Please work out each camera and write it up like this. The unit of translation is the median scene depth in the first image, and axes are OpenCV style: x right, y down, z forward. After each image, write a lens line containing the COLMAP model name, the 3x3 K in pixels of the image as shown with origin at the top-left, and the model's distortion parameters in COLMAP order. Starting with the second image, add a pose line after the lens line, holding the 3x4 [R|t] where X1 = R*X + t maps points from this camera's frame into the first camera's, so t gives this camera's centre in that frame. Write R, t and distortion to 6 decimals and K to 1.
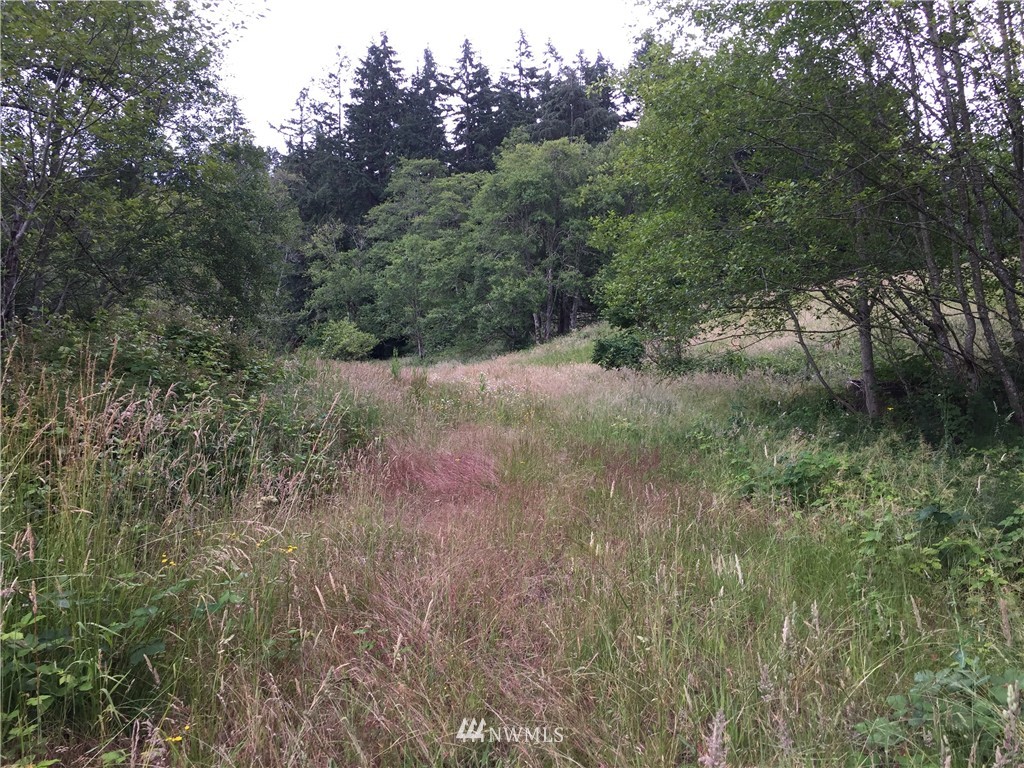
lens RADIAL K [[865.7, 0, 514.9], [0, 865.7, 373.4], [0, 0, 1]] dist [0.081046, -0.112842]
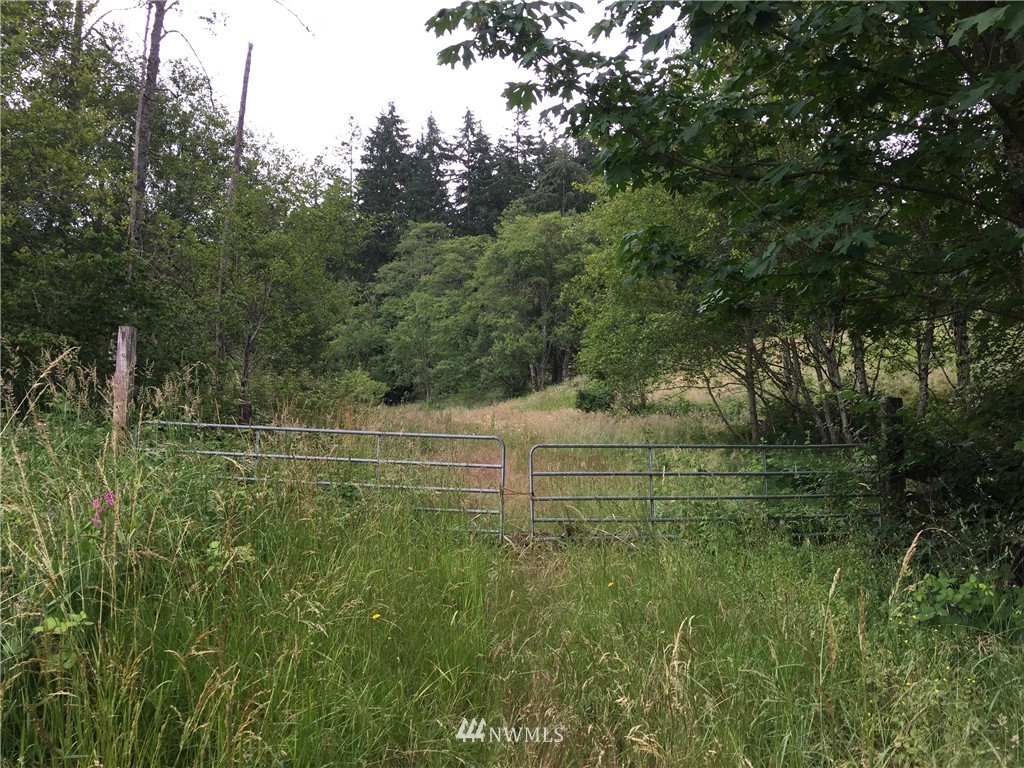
lens RADIAL K [[865.7, 0, 511.3], [0, 865.7, 388.1], [0, 0, 1]] dist [0.081046, -0.112842]
pose [[1.000000, 0.000467, -0.000536, -0.002808], [-0.000487, 0.999330, -0.036600, 0.003094], [0.000519, 0.036600, 0.999330, -0.143817]]
